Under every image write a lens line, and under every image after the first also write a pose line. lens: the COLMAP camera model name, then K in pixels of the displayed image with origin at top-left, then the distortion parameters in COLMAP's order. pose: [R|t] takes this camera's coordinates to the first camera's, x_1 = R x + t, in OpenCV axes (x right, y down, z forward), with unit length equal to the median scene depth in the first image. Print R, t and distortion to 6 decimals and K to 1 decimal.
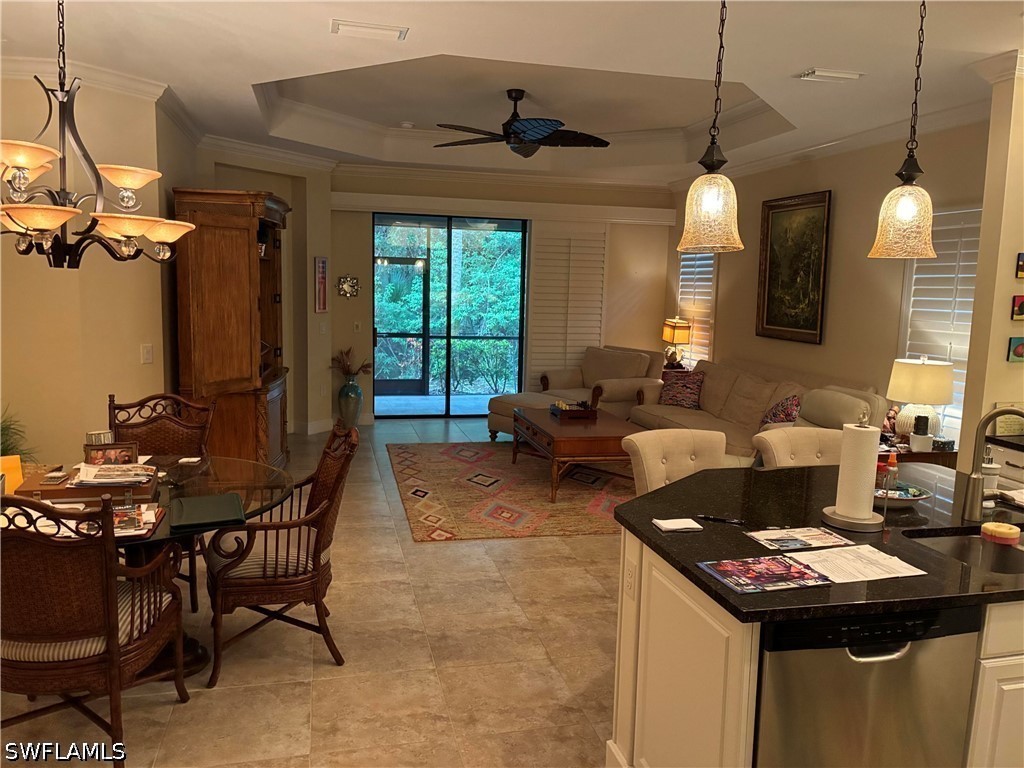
lens RADIAL K [[789.0, 0, 514.4], [0, 789.0, 383.2], [0, 0, 1]] dist [0.011457, -0.002121]
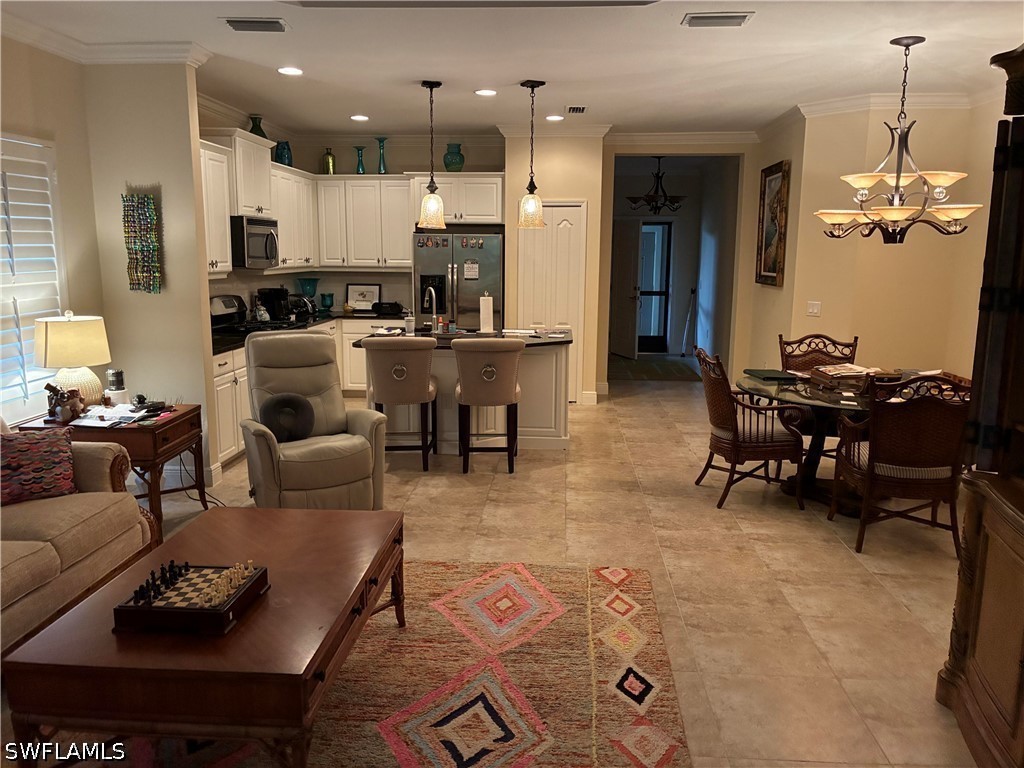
lens RADIAL K [[789.0, 0, 515.5], [0, 789.0, 381.9], [0, 0, 1]] dist [0.011457, -0.002121]
pose [[-0.955317, -0.080201, 0.284495, -0.222189], [0.006305, 0.956738, 0.290882, -0.227255], [-0.295516, 0.279678, -0.913483, 1.817277]]
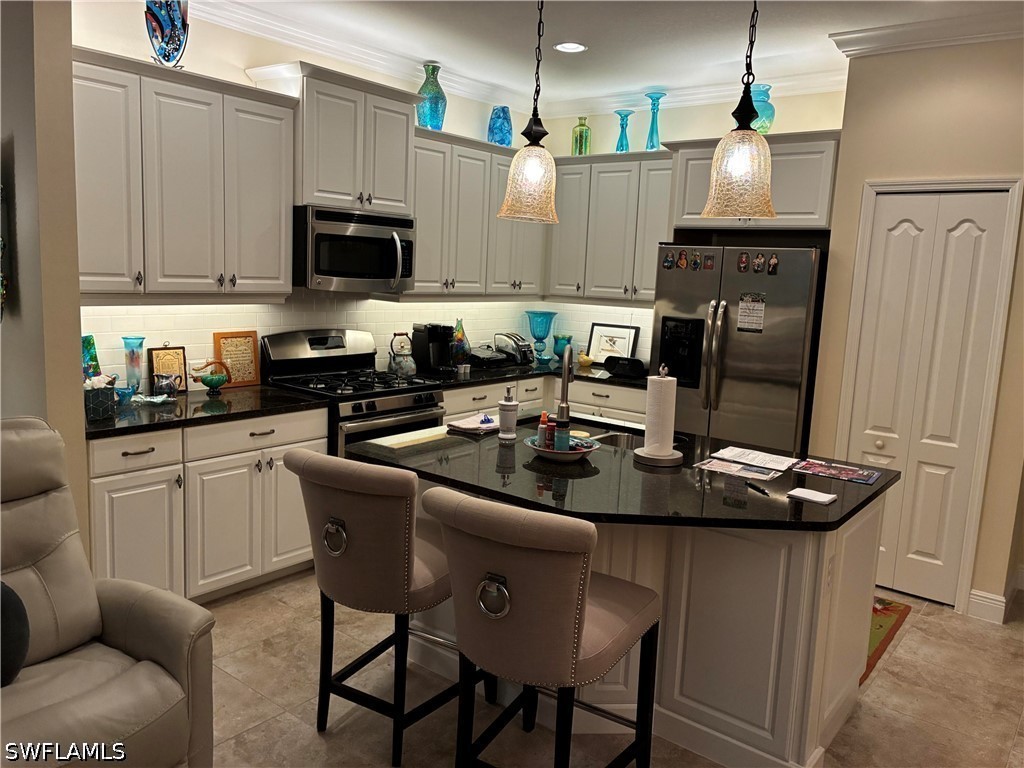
lens RADIAL K [[789.0, 0, 512.2], [0, 789.0, 392.5], [0, 0, 1]] dist [0.011457, -0.002121]
pose [[-0.622929, -0.170988, 0.763363, -0.212600], [0.043459, 0.966748, 0.252010, -0.203677], [-0.781071, 0.190159, -0.594784, 1.641459]]
